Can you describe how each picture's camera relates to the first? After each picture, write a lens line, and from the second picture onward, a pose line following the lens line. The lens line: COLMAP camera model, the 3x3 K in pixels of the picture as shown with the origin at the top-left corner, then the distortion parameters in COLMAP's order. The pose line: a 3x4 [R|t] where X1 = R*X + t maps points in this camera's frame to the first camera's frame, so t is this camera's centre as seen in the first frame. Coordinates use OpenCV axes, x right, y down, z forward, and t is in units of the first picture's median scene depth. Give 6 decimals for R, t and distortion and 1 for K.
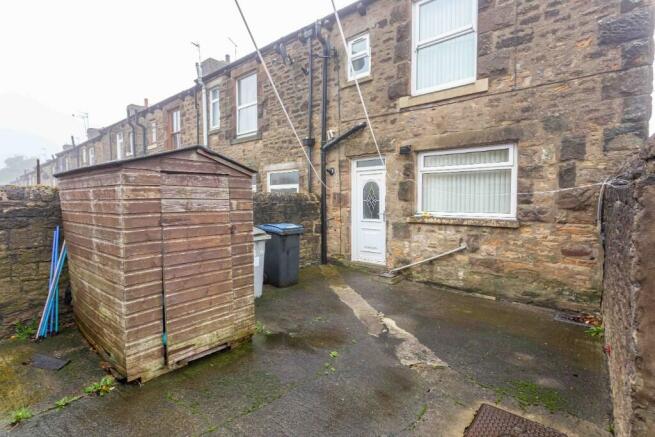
lens RADIAL K [[318.3, 0, 325.0], [0, 318.3, 215.8], [0, 0, 1]] dist [0.000727, 0.000205]
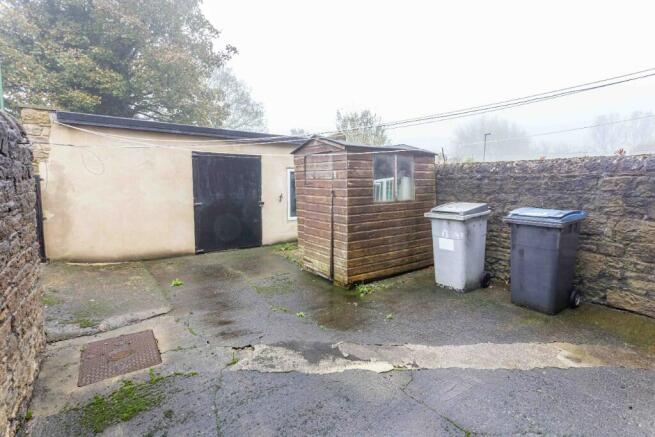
lens RADIAL K [[318.3, 0, 325.0], [0, 318.3, 215.8], [0, 0, 1]] dist [0.000727, 0.000205]
pose [[-0.259364, 0.101865, -0.960392, 0.962155], [-0.051737, 0.991529, 0.119140, -0.019305], [0.964393, 0.080589, -0.251897, 1.283285]]
